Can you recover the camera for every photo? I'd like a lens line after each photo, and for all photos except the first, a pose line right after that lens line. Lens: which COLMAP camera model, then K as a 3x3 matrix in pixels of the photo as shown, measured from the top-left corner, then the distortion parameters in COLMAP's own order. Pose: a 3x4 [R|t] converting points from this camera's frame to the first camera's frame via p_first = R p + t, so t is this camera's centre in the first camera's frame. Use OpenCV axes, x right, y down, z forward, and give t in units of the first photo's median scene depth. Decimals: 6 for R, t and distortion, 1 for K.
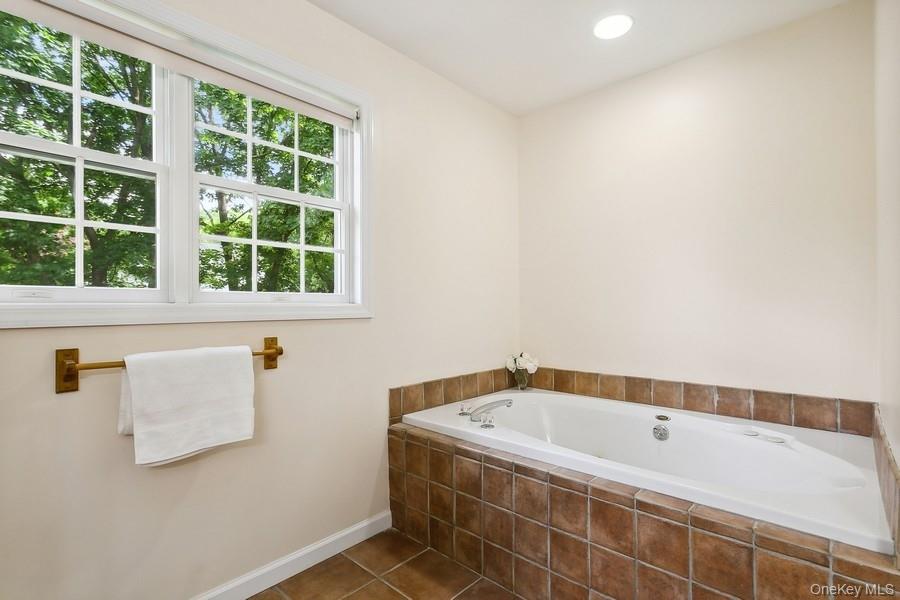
lens RADIAL K [[432.1, 0, 451.2], [0, 432.1, 297.6], [0, 0, 1]] dist [0.000756, 0.000503]
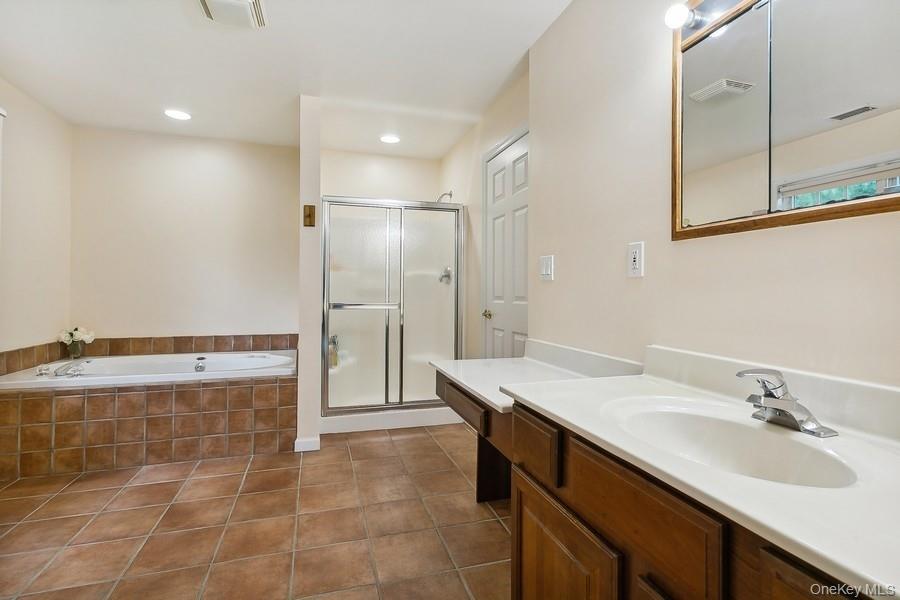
lens RADIAL K [[432.1, 0, 452.2], [0, 432.1, 292.9], [0, 0, 1]] dist [0.000756, 0.000503]
pose [[0.494962, 0.004846, 0.868901, -0.555447], [-0.024525, 0.999664, 0.008395, -0.005605], [-0.868568, -0.025465, 0.494915, -0.750475]]
